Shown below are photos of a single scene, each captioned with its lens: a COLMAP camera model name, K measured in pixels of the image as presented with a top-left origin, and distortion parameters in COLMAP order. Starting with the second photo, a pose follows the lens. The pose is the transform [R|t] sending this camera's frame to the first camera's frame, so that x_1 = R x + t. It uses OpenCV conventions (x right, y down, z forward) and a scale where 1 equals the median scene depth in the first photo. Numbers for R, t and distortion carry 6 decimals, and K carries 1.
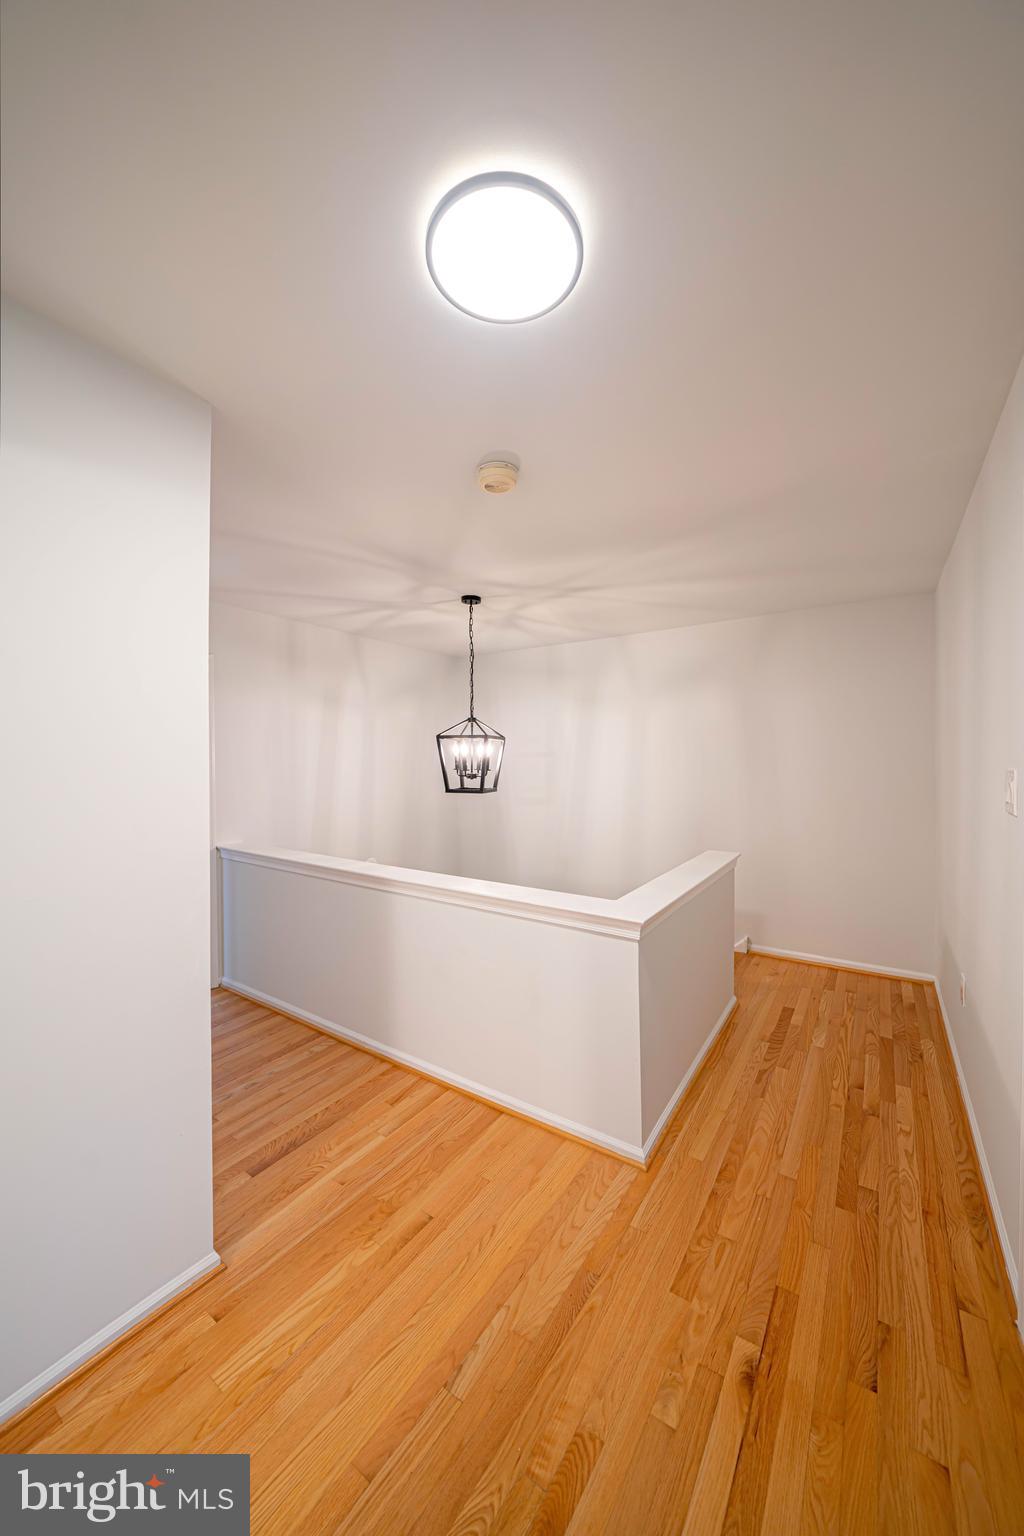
lens RADIAL K [[544.3, 0, 512.0], [0, 544.3, 756.2], [0, 0, 1]] dist [-0.008825, -0.000613]
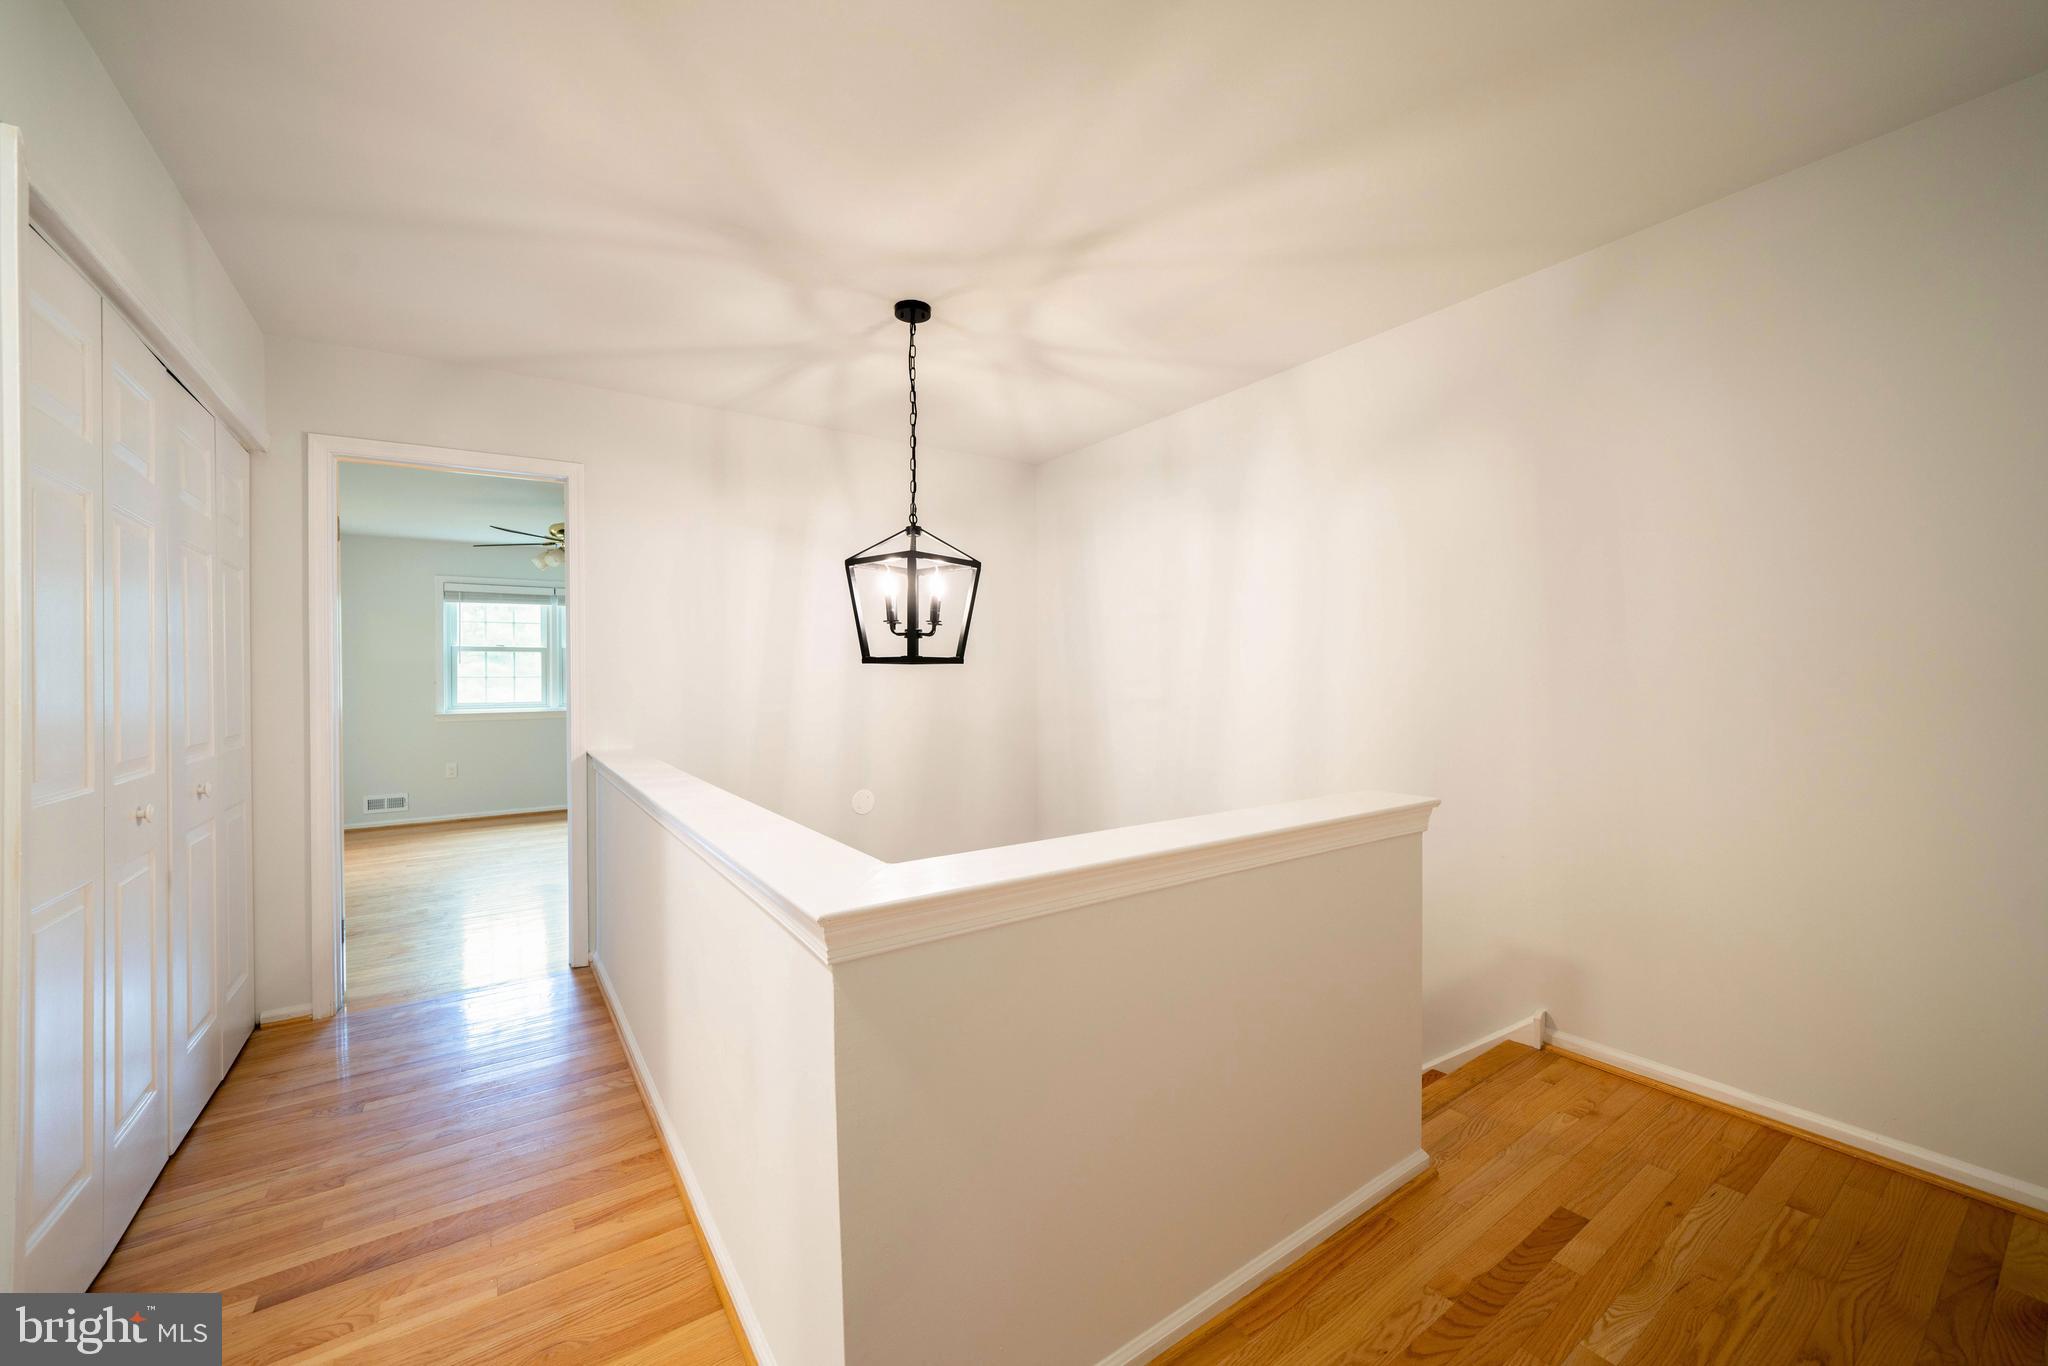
lens RADIAL K [[794.6, 0, 1024.6], [0, 794.6, 668.8], [0, 0, 1]] dist [-0.002126, 0.001522]
pose [[0.932596, -0.005443, -0.360880, 0.390019], [0.001081, 0.999924, -0.012287, 0.100178], [0.360919, 0.011069, 0.932531, 0.375204]]
